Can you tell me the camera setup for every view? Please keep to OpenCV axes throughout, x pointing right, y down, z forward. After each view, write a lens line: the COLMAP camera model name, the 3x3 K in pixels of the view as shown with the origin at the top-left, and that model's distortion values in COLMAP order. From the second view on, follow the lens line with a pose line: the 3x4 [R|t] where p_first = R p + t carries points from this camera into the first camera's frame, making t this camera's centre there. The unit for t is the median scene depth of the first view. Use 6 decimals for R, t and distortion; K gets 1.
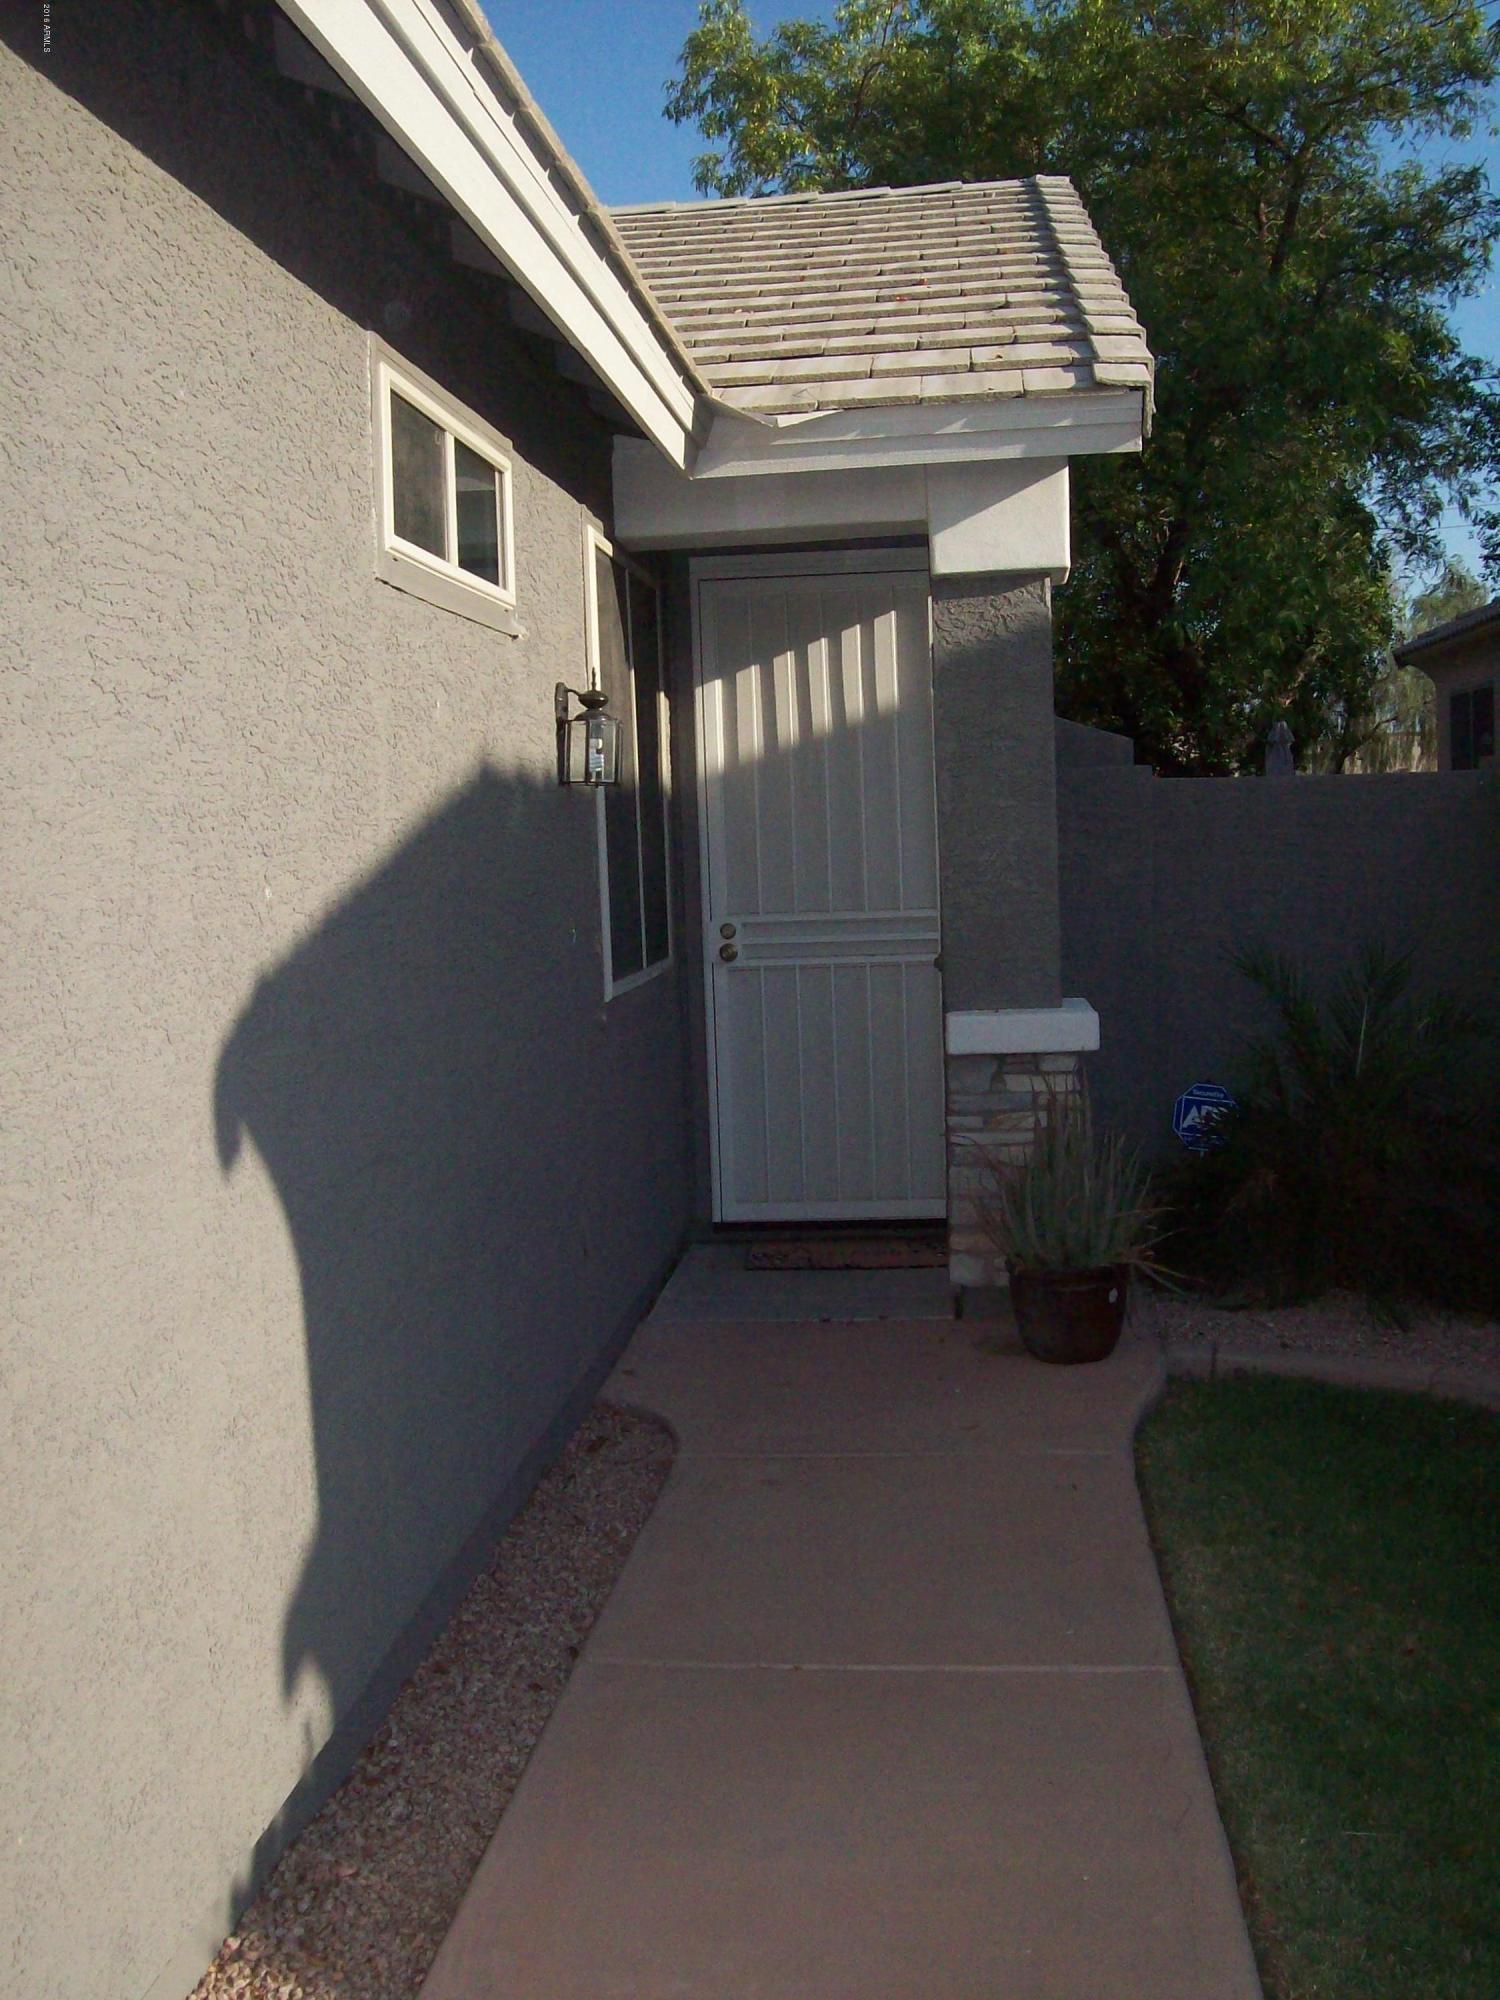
lens RADIAL K [[2169.5, 0, 749.6], [0, 2169.5, 999.9], [0, 0, 1]] dist [-0.124098, 0.000000]
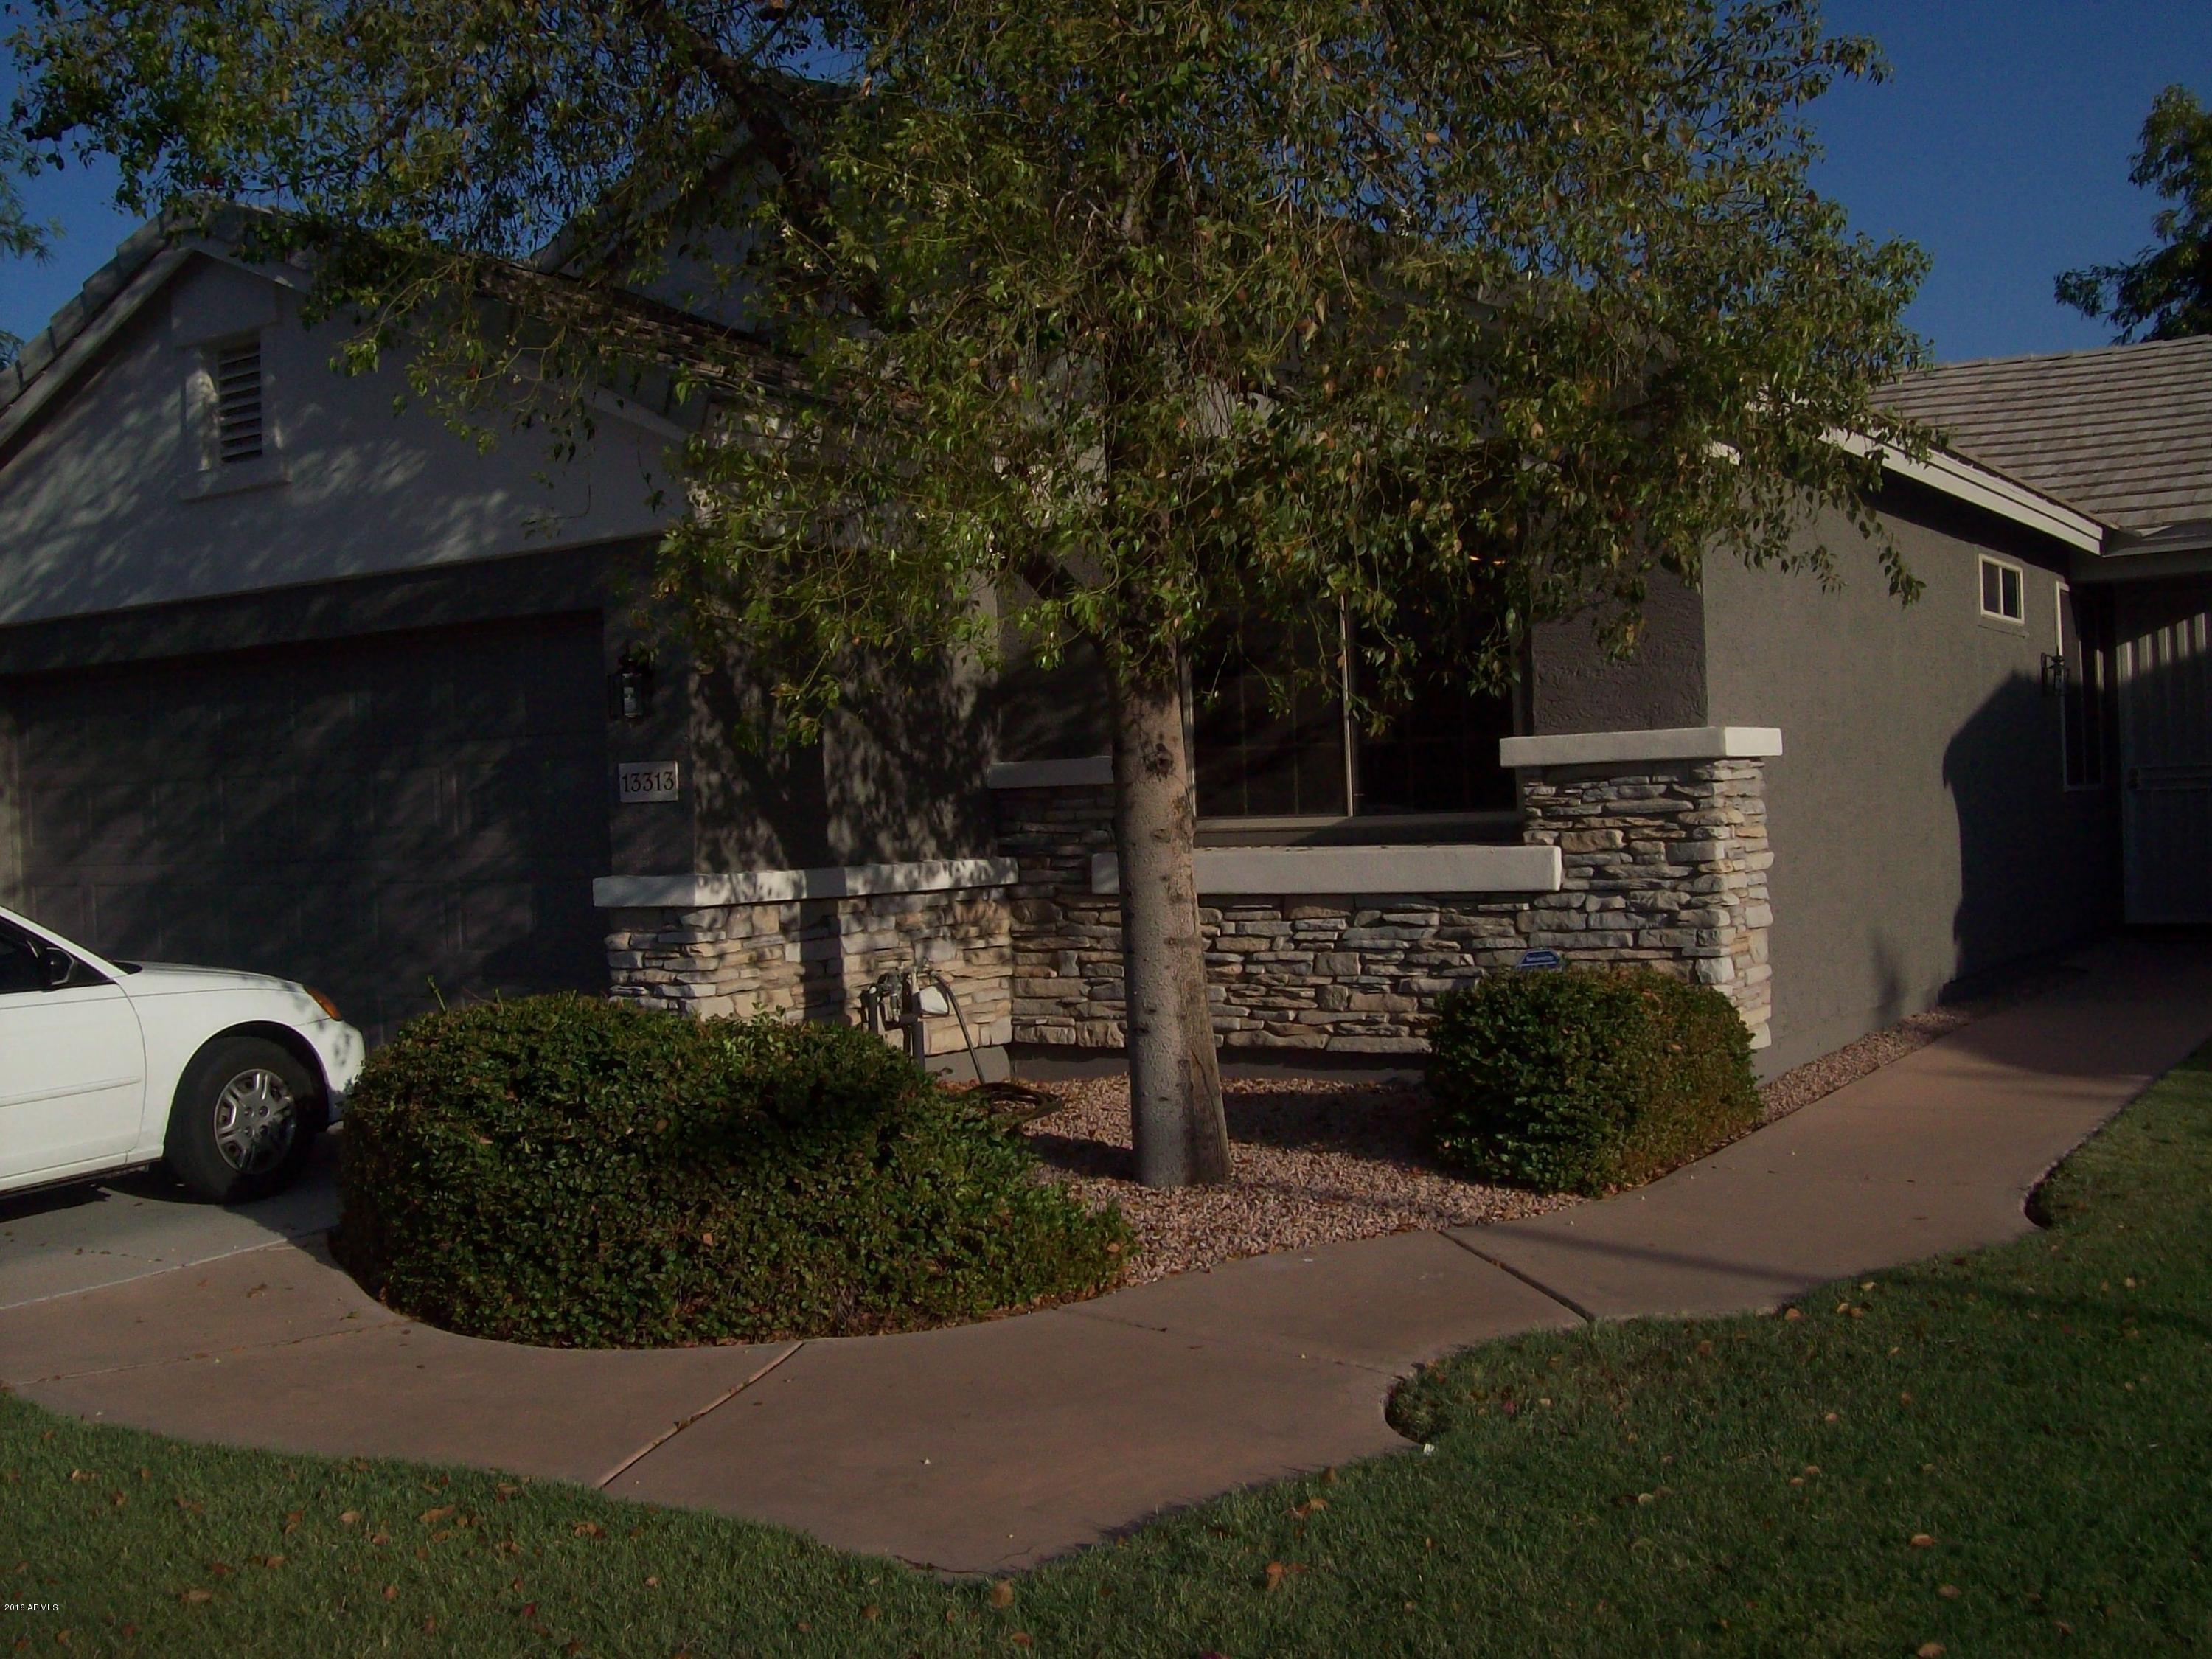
lens RADIAL K [[2399.4, 0, 1105.0], [0, 2399.4, 830.0], [0, 0, 1]] dist [-0.124098, 0.000000]
pose [[0.890410, 0.008578, -0.455078, 0.150000], [-0.032478, 0.998471, -0.044727, 0.172533], [0.453998, 0.054605, 0.889328, -1.535821]]
